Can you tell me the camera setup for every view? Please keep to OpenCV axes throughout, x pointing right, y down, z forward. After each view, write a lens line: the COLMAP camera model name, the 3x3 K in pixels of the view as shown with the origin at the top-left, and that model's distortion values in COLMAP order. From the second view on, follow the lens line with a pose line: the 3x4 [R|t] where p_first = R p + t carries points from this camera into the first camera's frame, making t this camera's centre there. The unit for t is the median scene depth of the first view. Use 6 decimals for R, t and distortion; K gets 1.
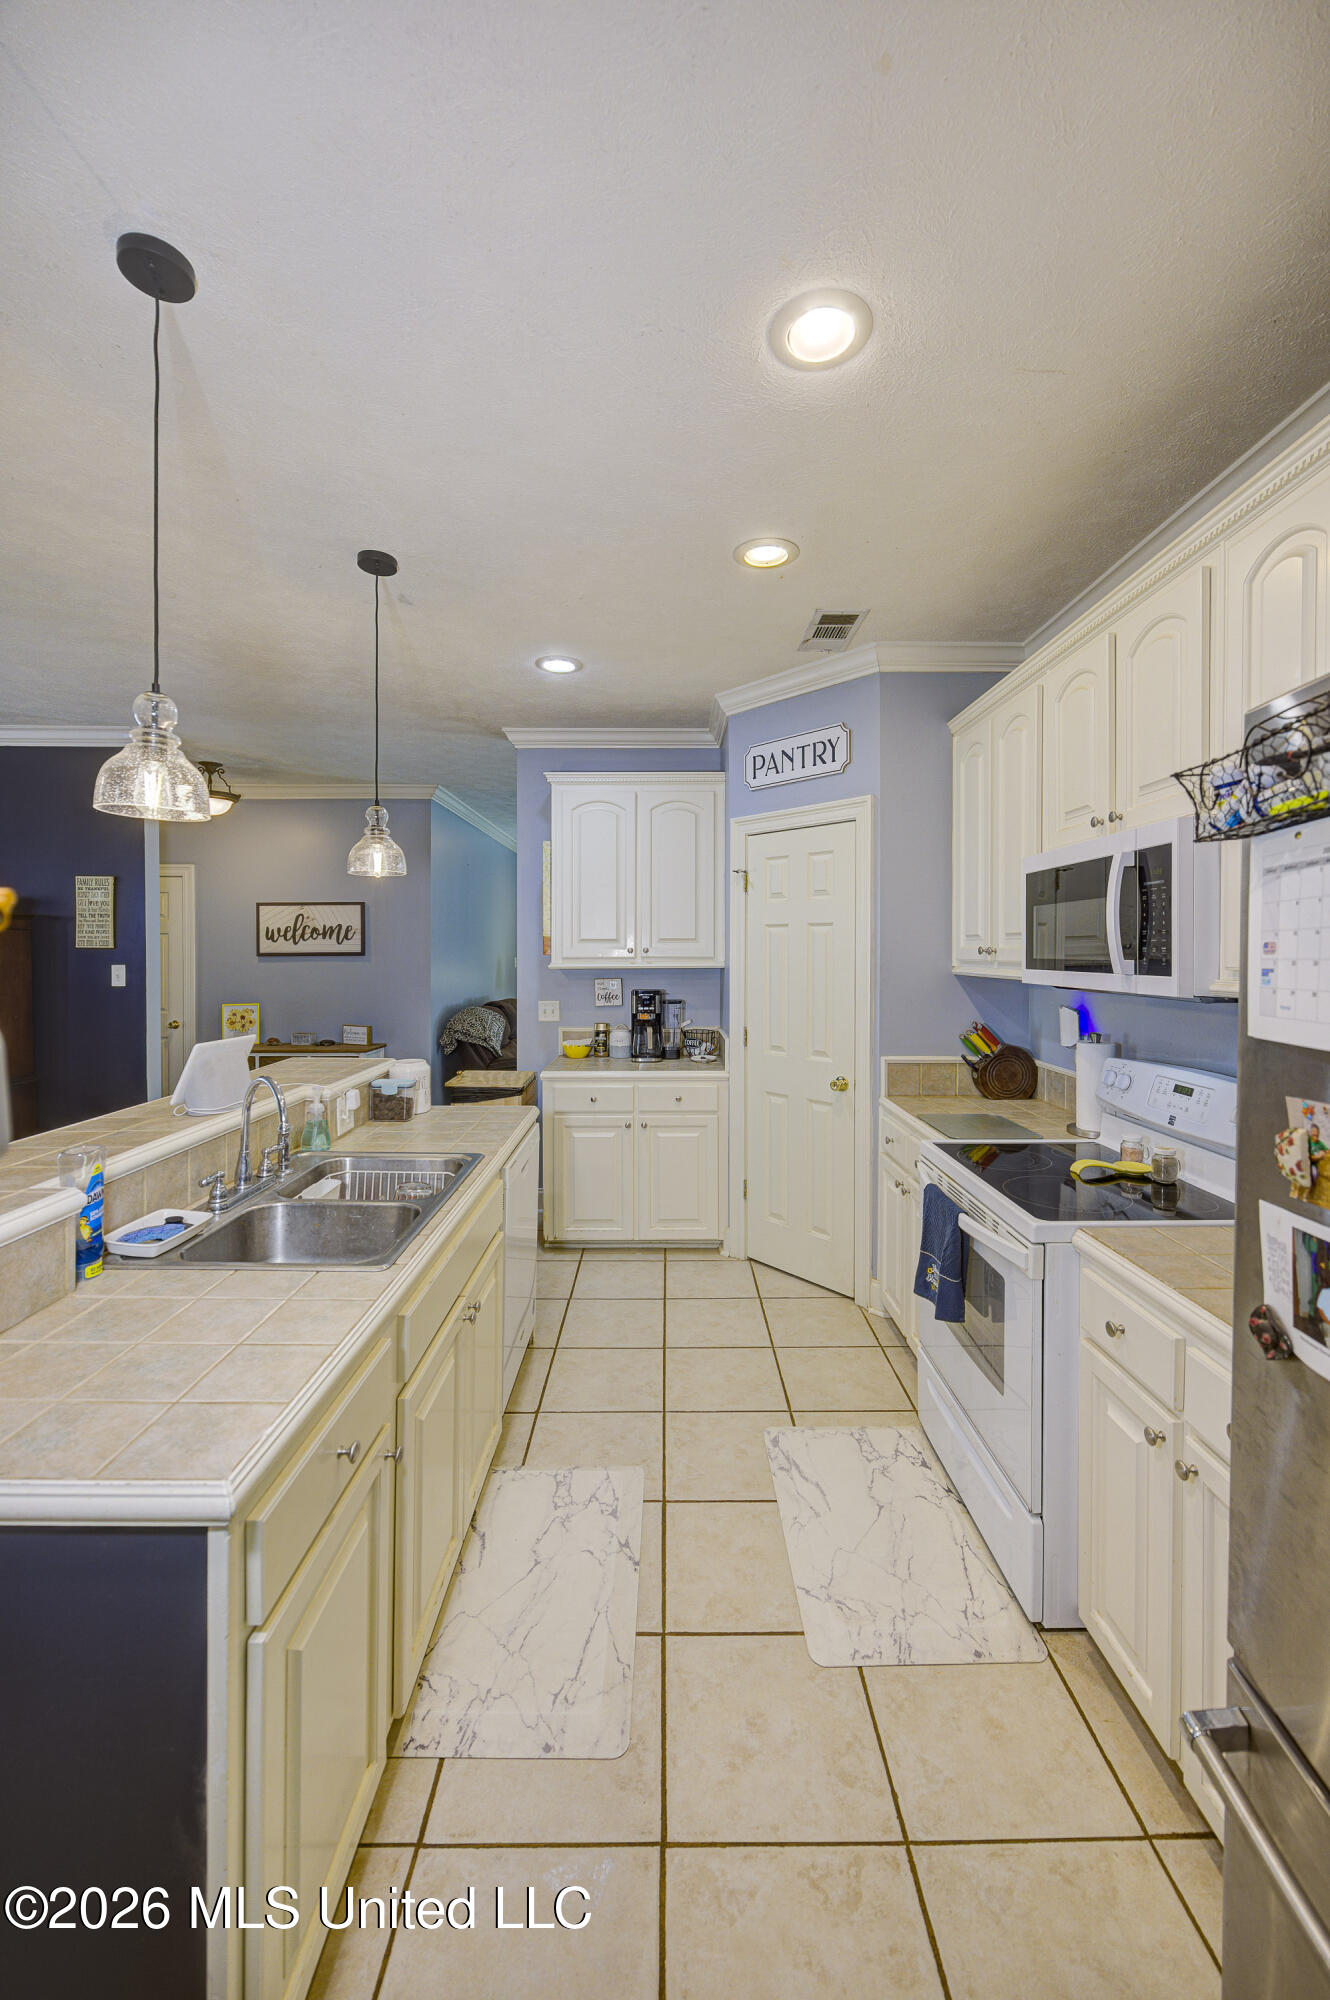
lens RADIAL K [[762.2, 0, 650.4], [0, 762.2, 945.9], [0, 0, 1]] dist [-0.005009, 0.000294]
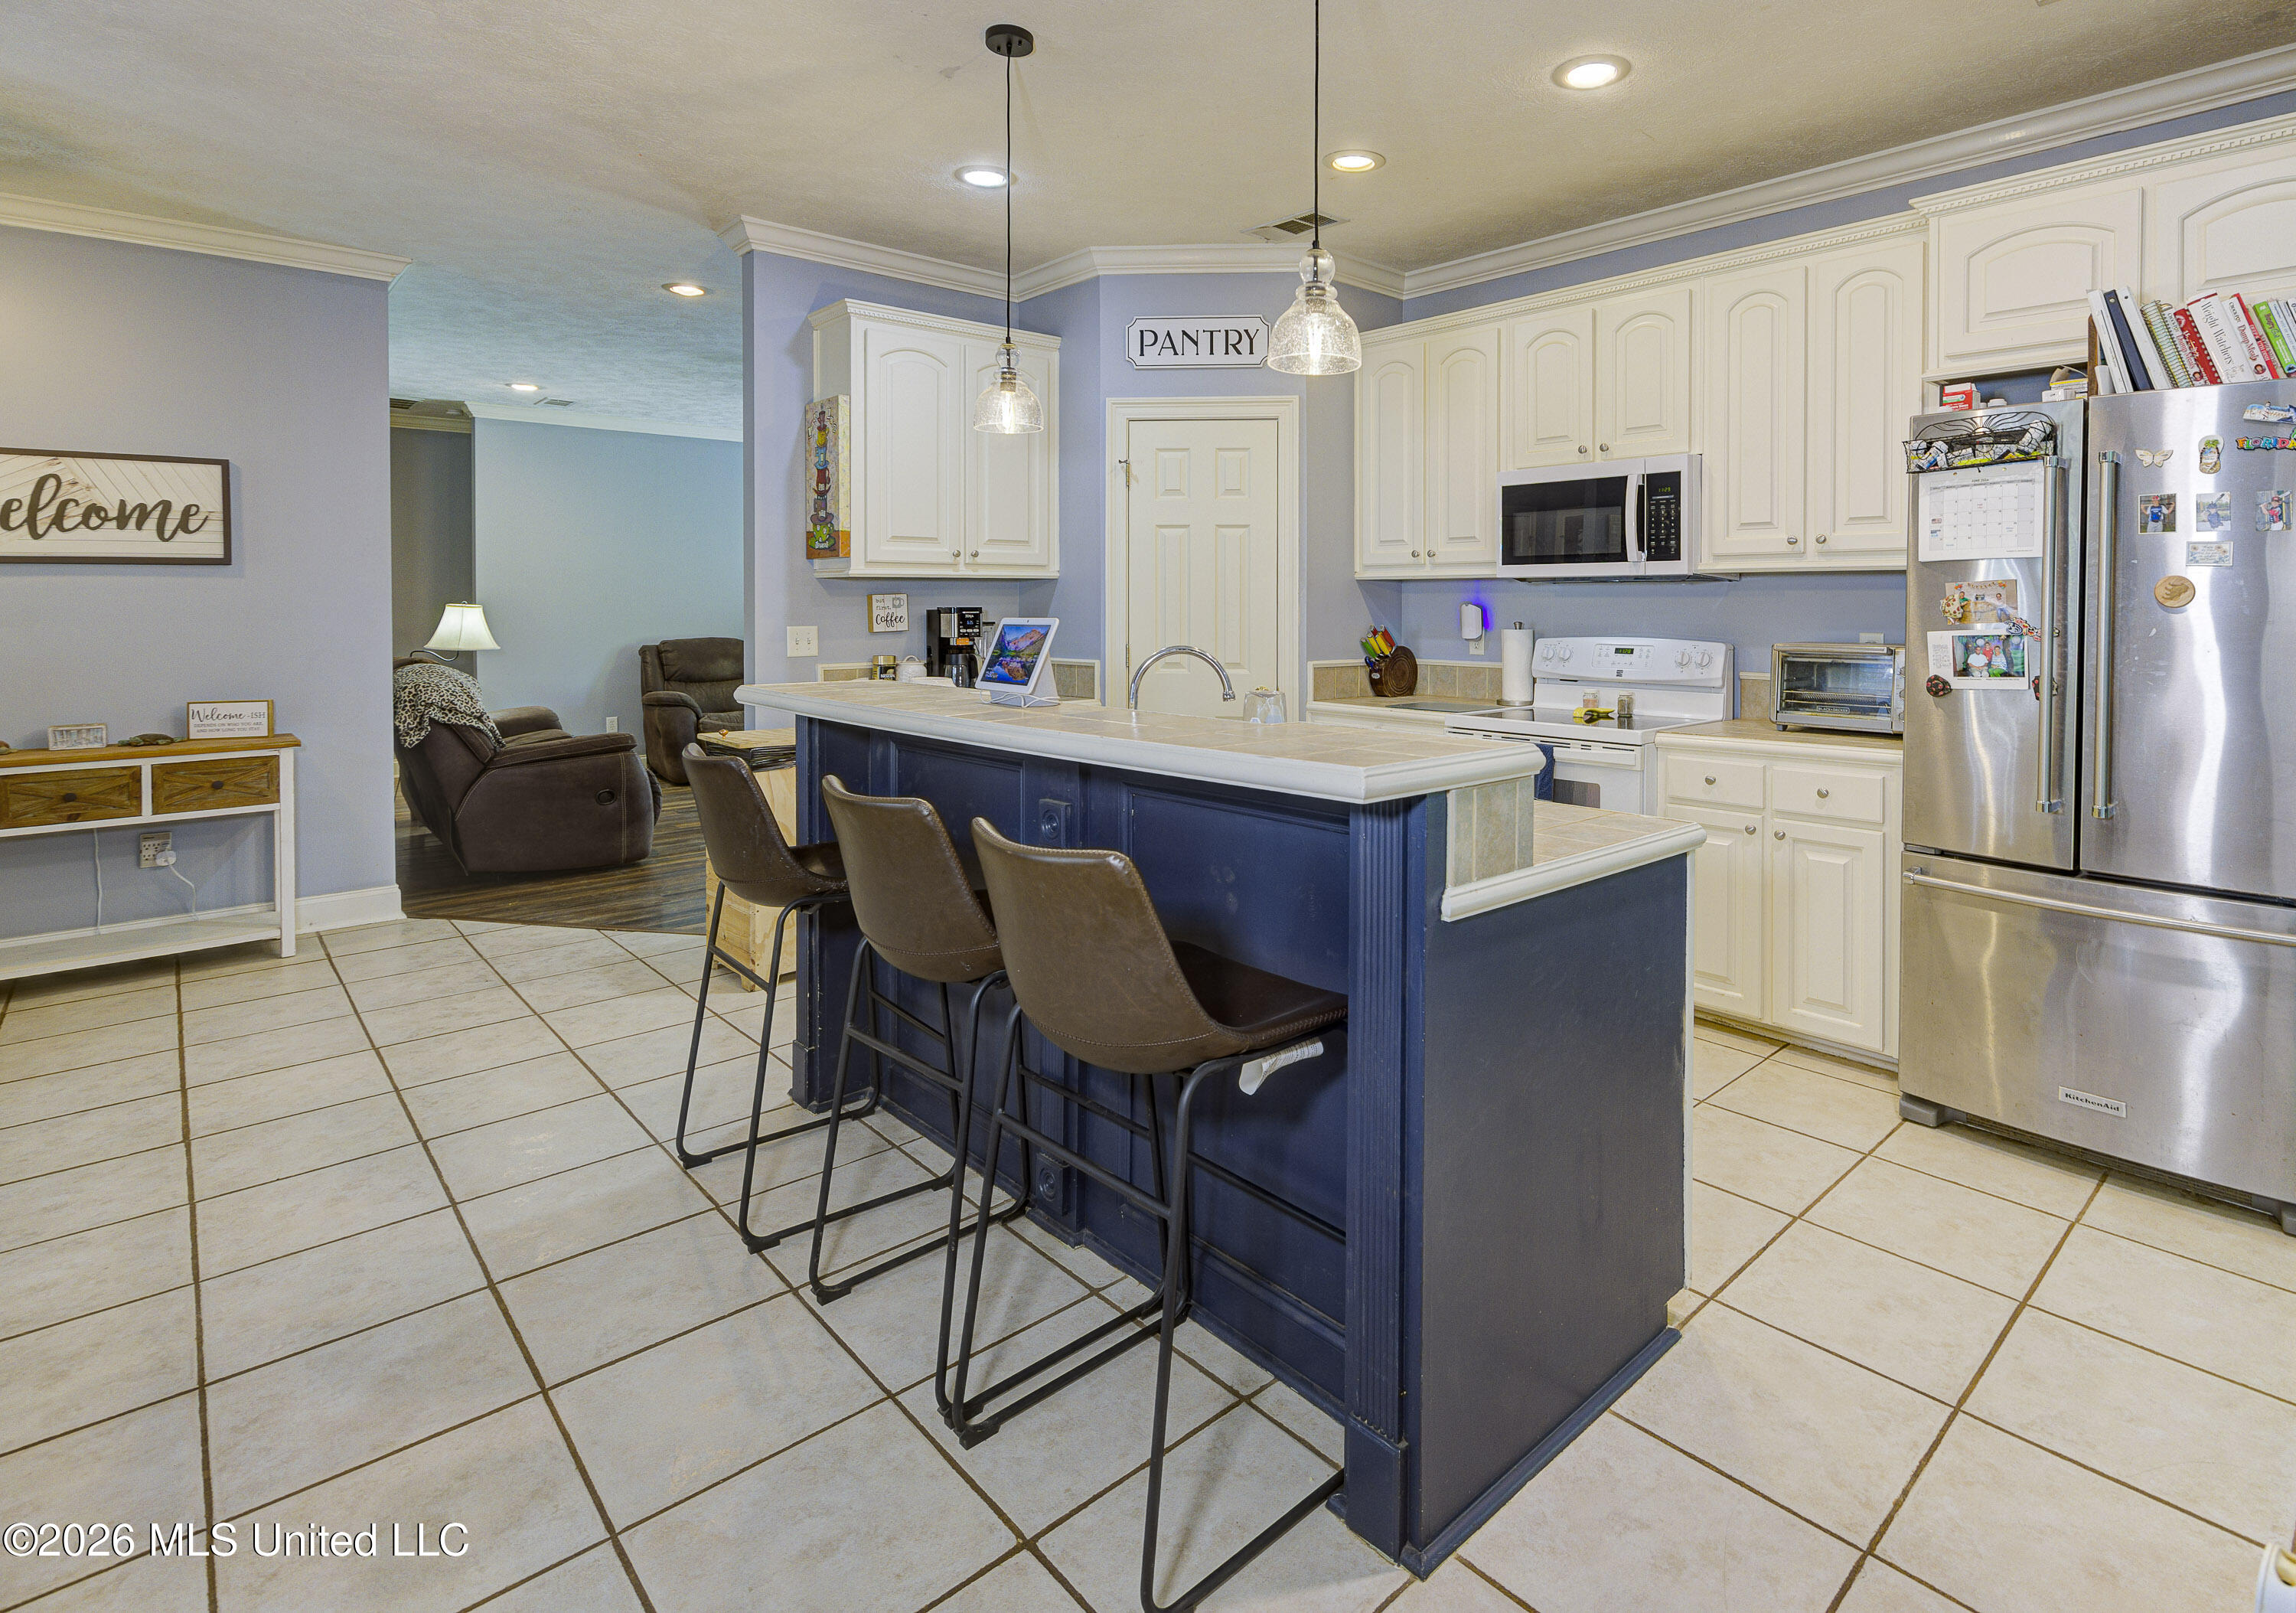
lens RADIAL K [[1199.2, 0, 1196.6], [0, 1199.2, 608.3], [0, 0, 1]] dist [0.000209, 0.000329]
pose [[0.744556, -0.003149, 0.667552, -0.879586], [-0.004350, 0.999945, 0.009568, 0.063714], [-0.667545, -0.010028, 0.744502, -0.064230]]
